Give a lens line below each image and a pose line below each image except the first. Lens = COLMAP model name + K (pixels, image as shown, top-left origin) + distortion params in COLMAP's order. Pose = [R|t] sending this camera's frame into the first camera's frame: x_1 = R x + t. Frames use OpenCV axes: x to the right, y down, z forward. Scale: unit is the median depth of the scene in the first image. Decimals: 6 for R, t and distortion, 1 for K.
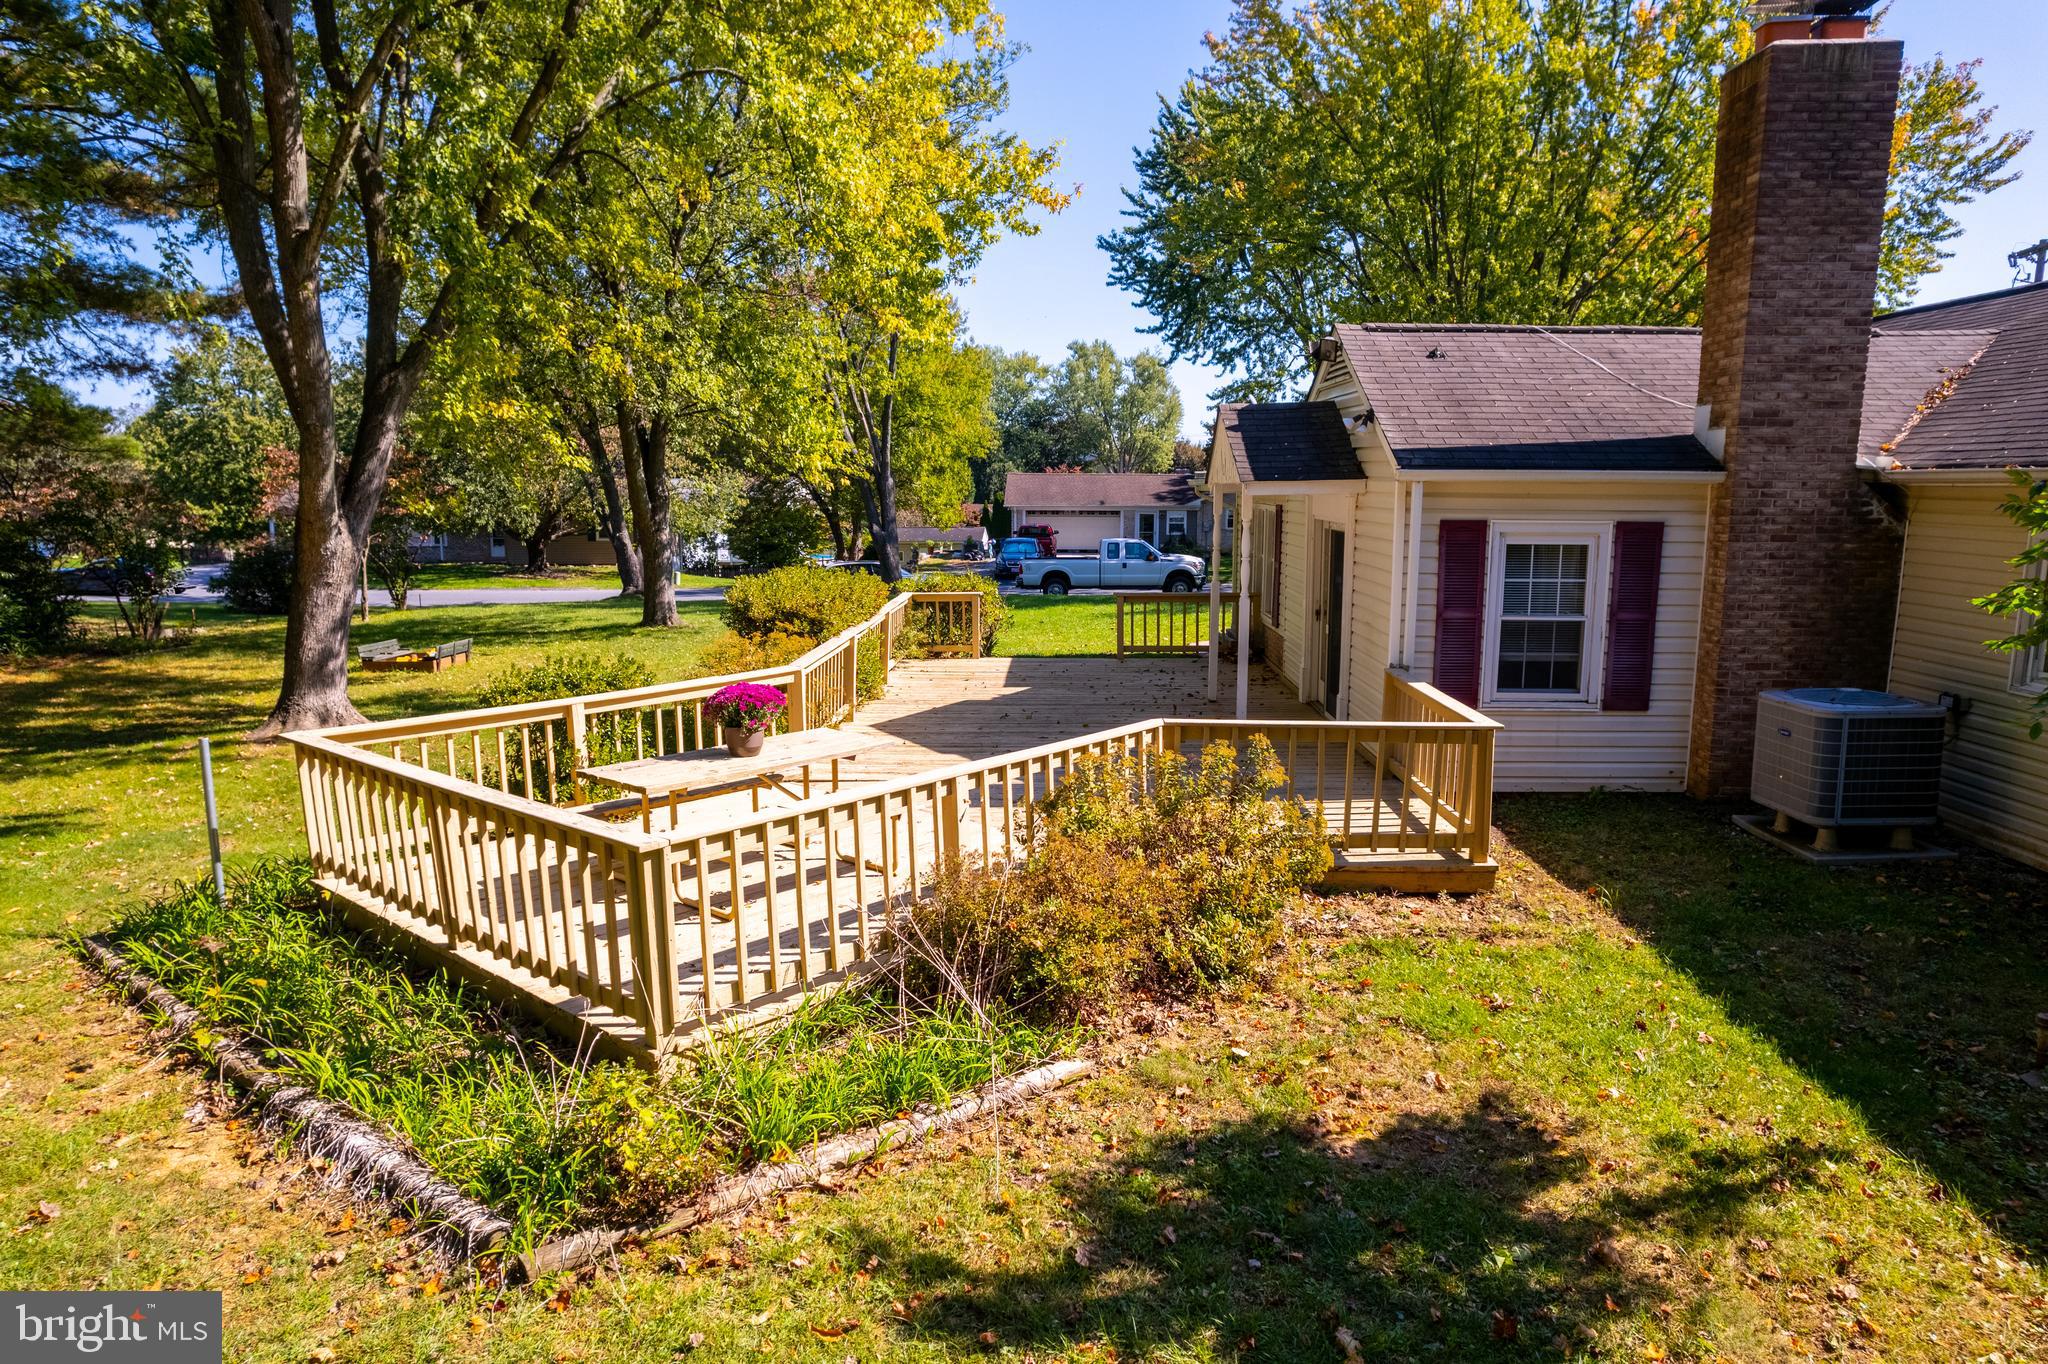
lens RADIAL K [[1351.7, 0, 1061.4], [0, 1351.7, 680.3], [0, 0, 1]] dist [-0.003415, -0.001180]
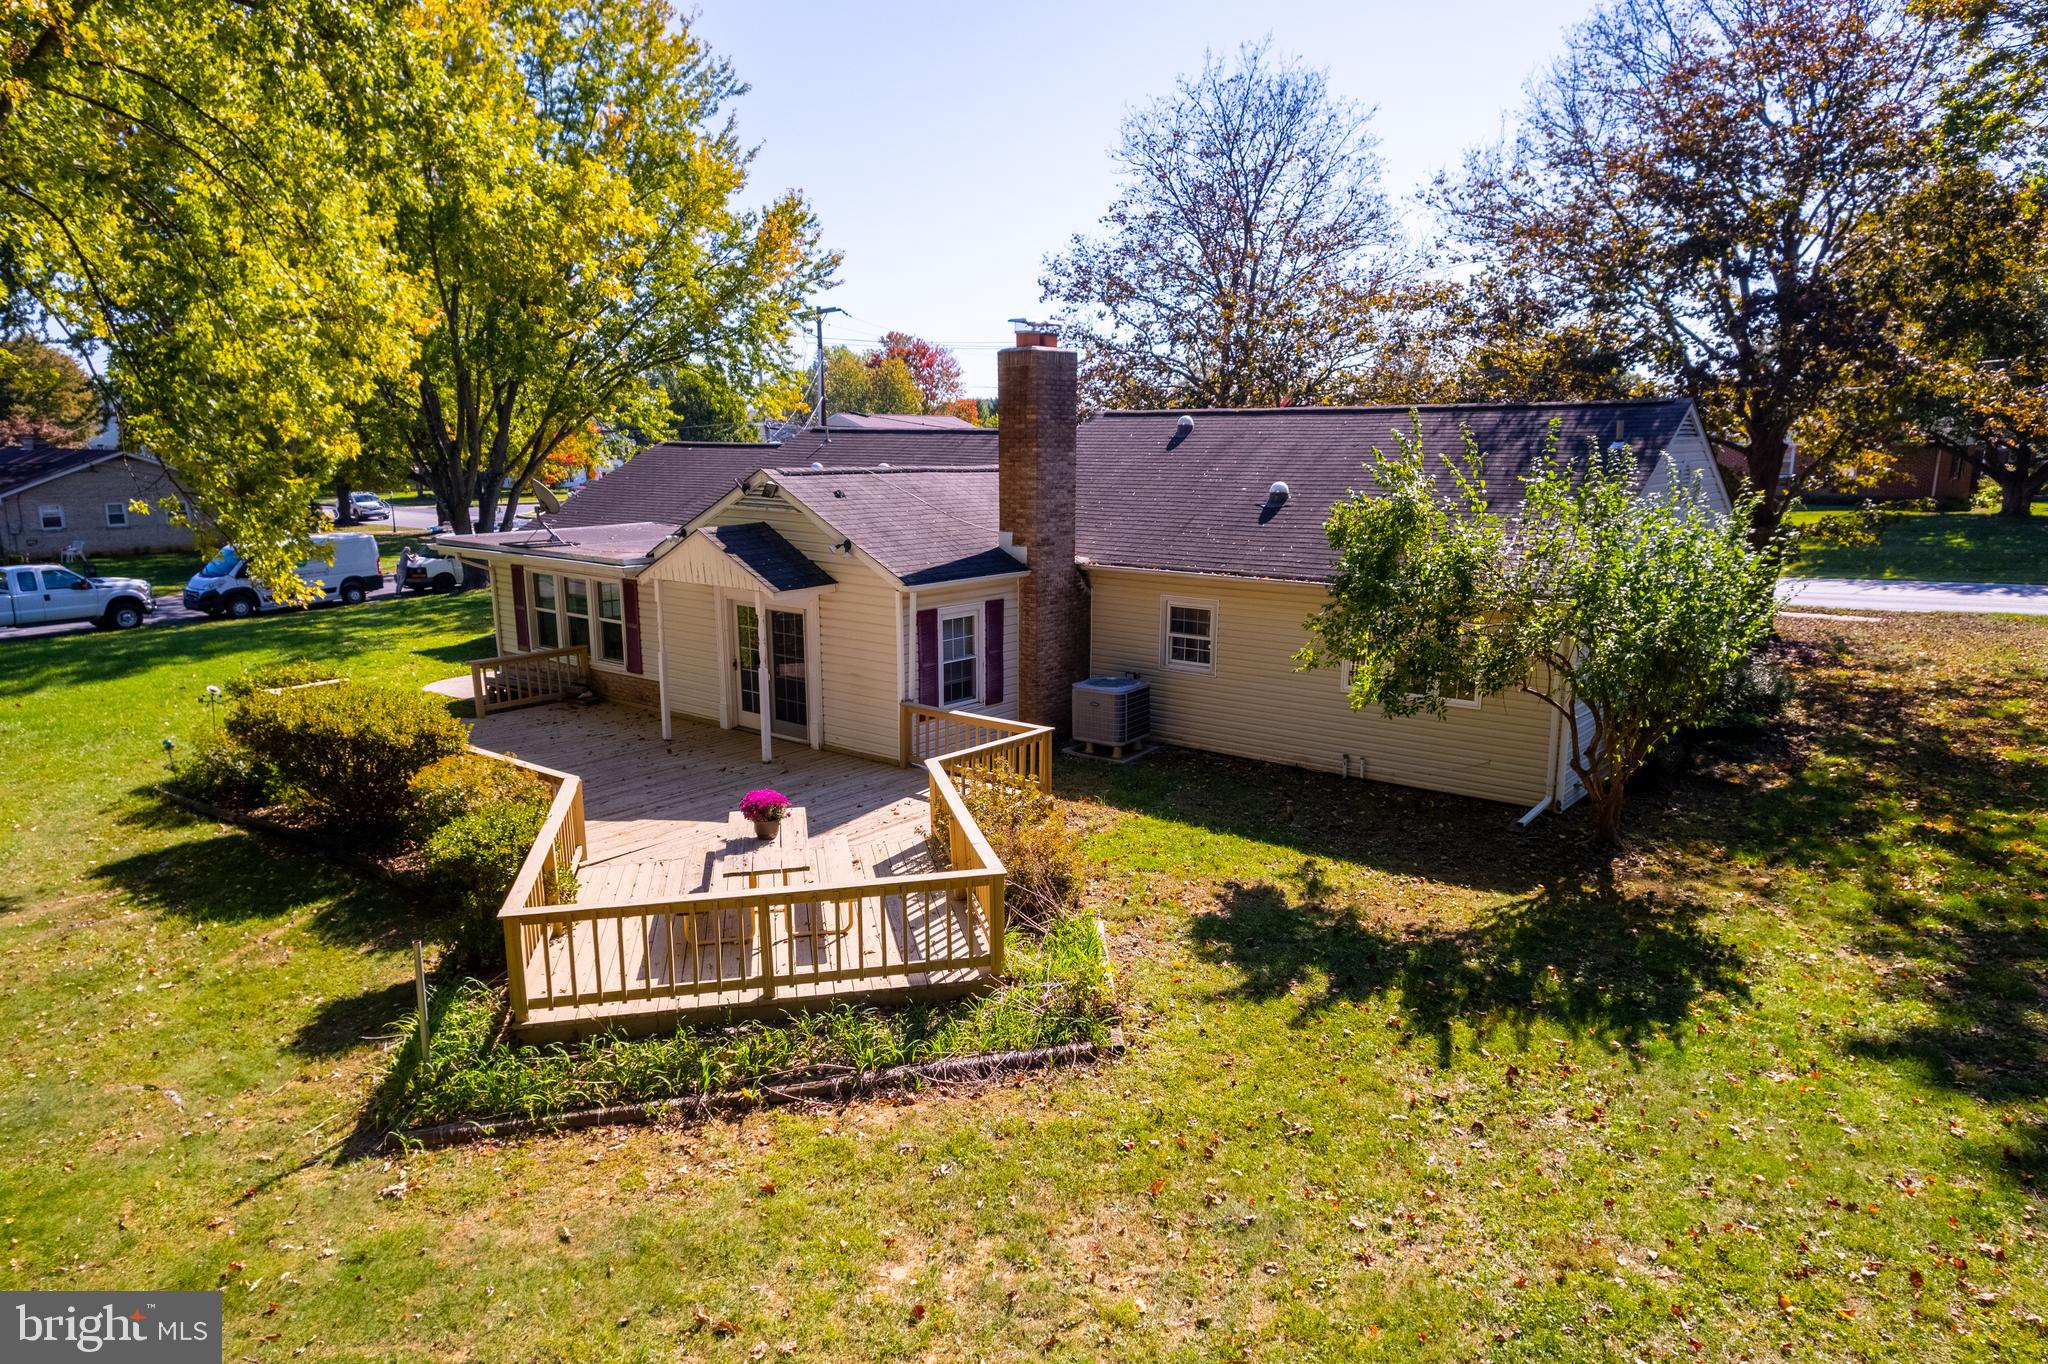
lens RADIAL K [[1284.5, 0, 1047.3], [0, 1284.5, 688.5], [0, 0, 1]] dist [-0.005060, -0.001396]
pose [[0.600917, -0.161421, 0.782842, -1.192002], [0.107744, 0.986815, 0.120775, -0.264314], [-0.792016, 0.011771, 0.610386, -0.147025]]
